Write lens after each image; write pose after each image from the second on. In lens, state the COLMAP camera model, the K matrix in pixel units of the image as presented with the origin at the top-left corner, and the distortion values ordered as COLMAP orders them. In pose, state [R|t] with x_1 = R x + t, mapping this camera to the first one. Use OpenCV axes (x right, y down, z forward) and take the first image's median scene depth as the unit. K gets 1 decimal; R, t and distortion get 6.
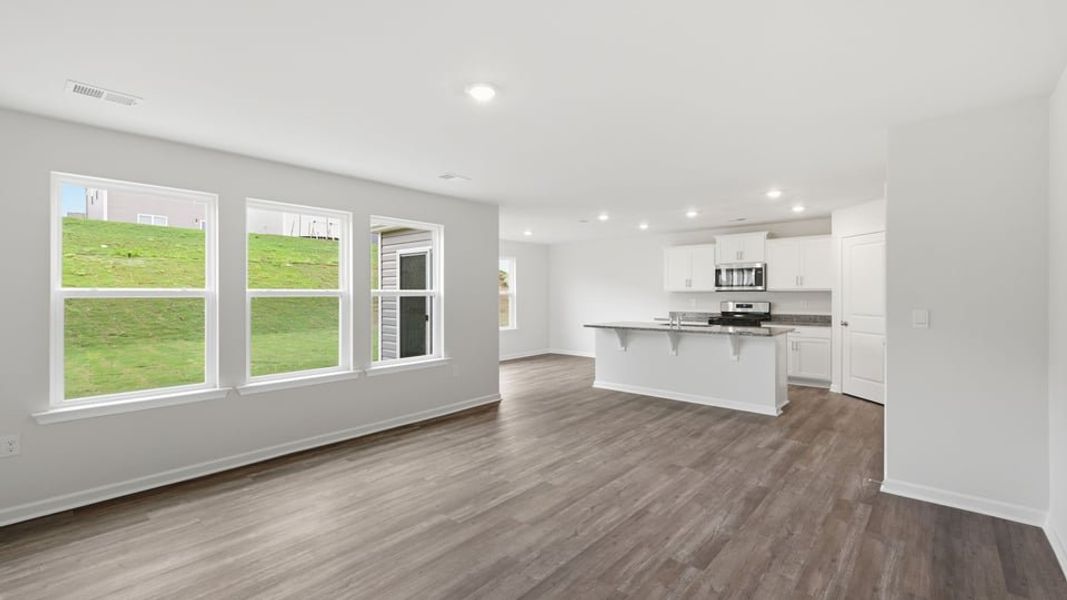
lens RADIAL K [[452.7, 0, 537.3], [0, 452.7, 294.7], [0, 0, 1]] dist [0.004600, -0.001674]
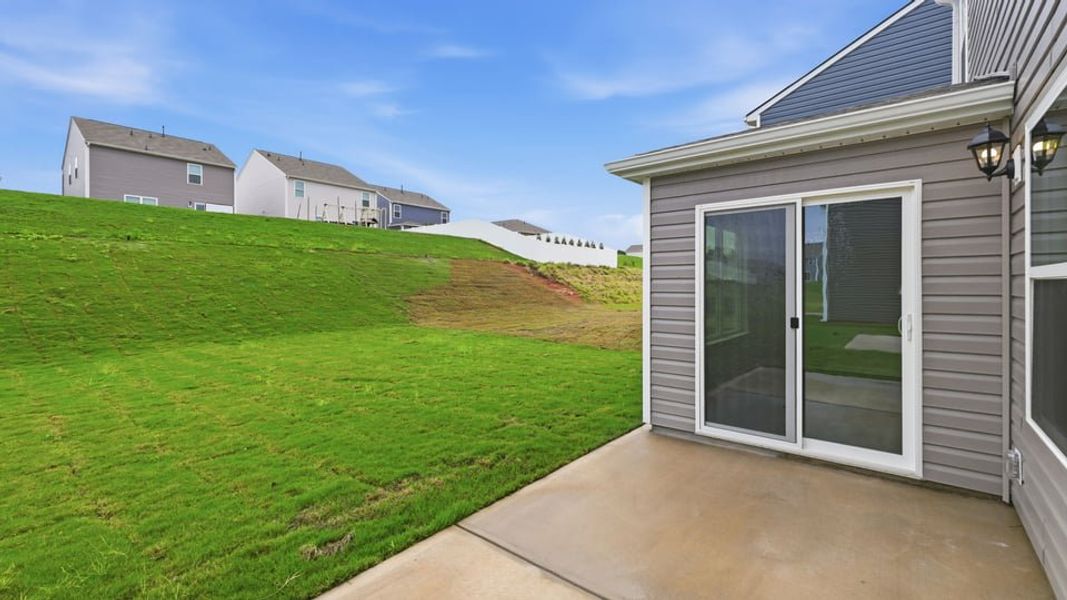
lens RADIAL K [[452.7, 0, 532.7], [0, 452.7, 292.8], [0, 0, 1]] dist [0.004600, -0.001674]
pose [[0.999553, -0.000771, 0.029884, -0.195302], [0.000331, 0.999891, 0.014750, 0.001415], [-0.029892, -0.014733, 0.999445, 0.155503]]
